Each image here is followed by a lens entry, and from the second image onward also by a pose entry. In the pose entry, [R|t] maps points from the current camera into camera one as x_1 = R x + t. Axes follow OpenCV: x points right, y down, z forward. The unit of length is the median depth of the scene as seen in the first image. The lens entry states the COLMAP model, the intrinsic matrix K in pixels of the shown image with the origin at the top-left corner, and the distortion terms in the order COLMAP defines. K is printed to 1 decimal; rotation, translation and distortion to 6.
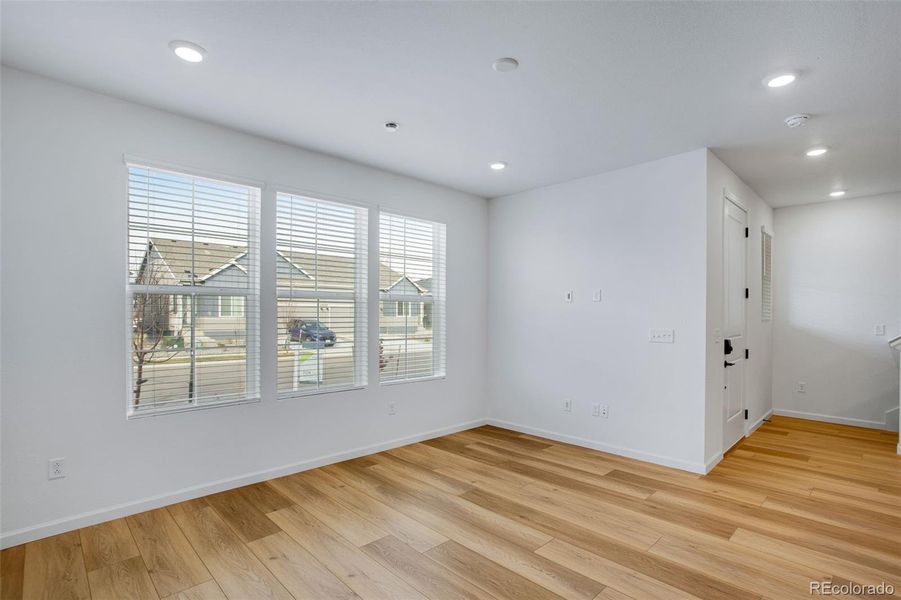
lens RADIAL K [[439.2, 0, 465.9], [0, 439.2, 310.6], [0, 0, 1]] dist [-0.038532, 0.008841]
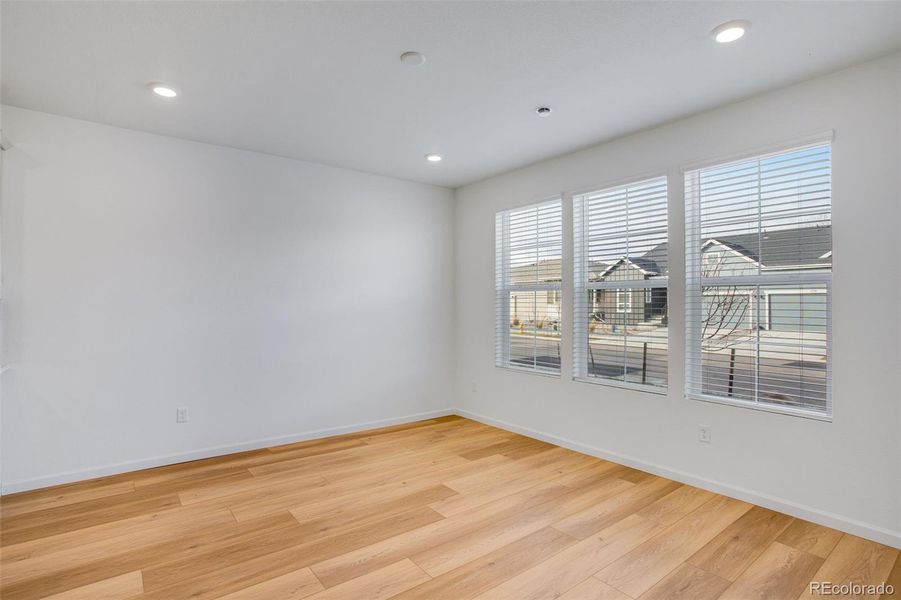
lens RADIAL K [[439.2, 0, 440.1], [0, 439.2, 307.2], [0, 0, 1]] dist [-0.038532, 0.008841]
pose [[-0.122545, 0.011816, -0.992393, 0.736653], [0.012281, 0.999871, 0.010389, -0.002920], [0.992387, -0.010915, -0.122674, 0.804875]]
